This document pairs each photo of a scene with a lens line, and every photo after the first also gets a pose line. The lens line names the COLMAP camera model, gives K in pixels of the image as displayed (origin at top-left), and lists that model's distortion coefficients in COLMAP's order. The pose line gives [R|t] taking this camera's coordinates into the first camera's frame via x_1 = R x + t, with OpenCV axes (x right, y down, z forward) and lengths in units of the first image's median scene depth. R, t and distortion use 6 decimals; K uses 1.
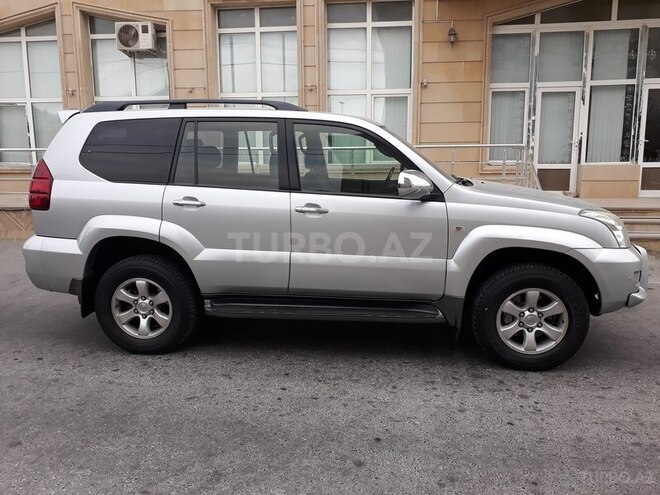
lens RADIAL K [[520.5, 0, 326.5], [0, 520.5, 245.8], [0, 0, 1]] dist [0.010089, 0.007544]
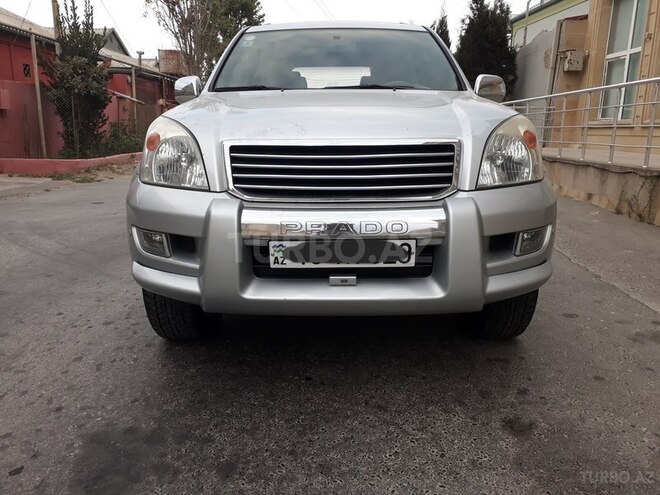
lens RADIAL K [[520.5, 0, 329.5], [0, 520.5, 248.3], [0, 0, 1]] dist [0.010089, 0.007544]
pose [[0.118693, 0.213664, -0.969670, 1.237237], [-0.175702, 0.965682, 0.191278, -0.070316], [0.977262, 0.147670, 0.152161, 1.192271]]
